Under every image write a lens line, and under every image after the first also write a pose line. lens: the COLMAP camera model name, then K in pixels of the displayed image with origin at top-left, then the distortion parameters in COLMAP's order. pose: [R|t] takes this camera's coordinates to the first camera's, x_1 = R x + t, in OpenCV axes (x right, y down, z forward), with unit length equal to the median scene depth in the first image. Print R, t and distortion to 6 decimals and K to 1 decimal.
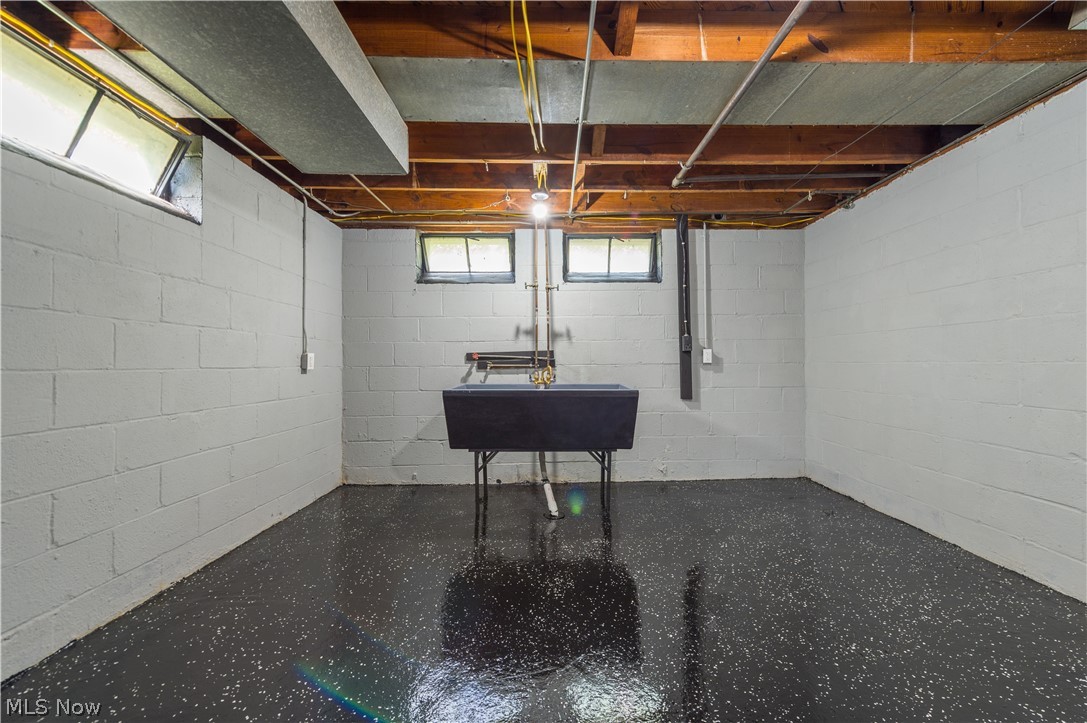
lens RADIAL K [[432.4, 0, 563.1], [0, 432.4, 357.9], [0, 0, 1]] dist [0.013517, -0.003479]
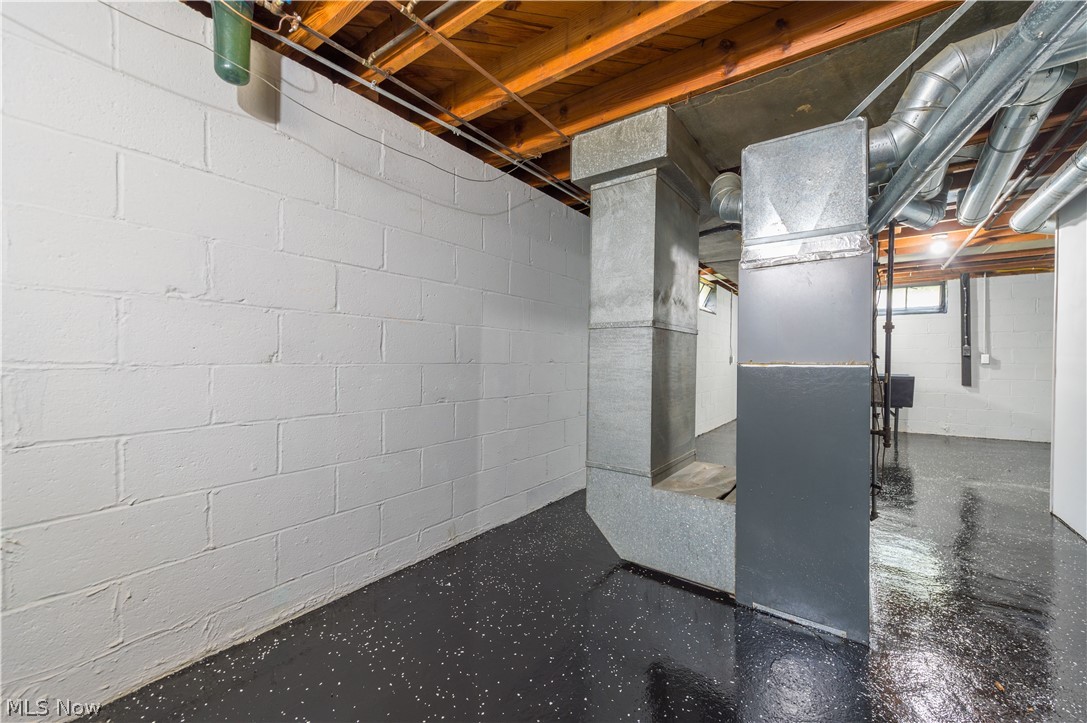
lens RADIAL K [[432.4, 0, 547.2], [0, 432.4, 358.1], [0, 0, 1]] dist [0.013517, -0.003479]
pose [[0.789301, 0.011124, -0.613905, 0.051651], [-0.000873, 0.999855, 0.016994, -0.032692], [0.614005, -0.012877, 0.789197, -1.238102]]
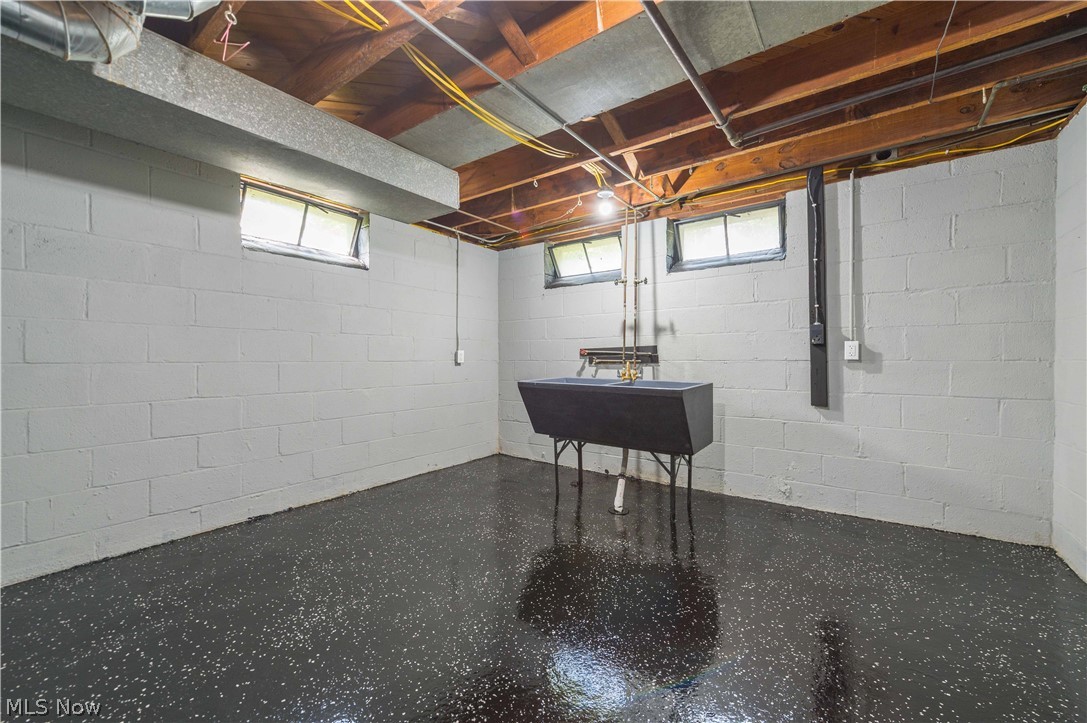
lens RADIAL K [[432.4, 0, 551.8], [0, 432.4, 358.4], [0, 0, 1]] dist [0.013517, -0.003479]
pose [[0.794324, 0.004770, -0.607476, 0.380196], [0.005114, 0.999881, 0.014539, -0.003883], [0.607473, -0.014655, 0.794205, 0.093179]]
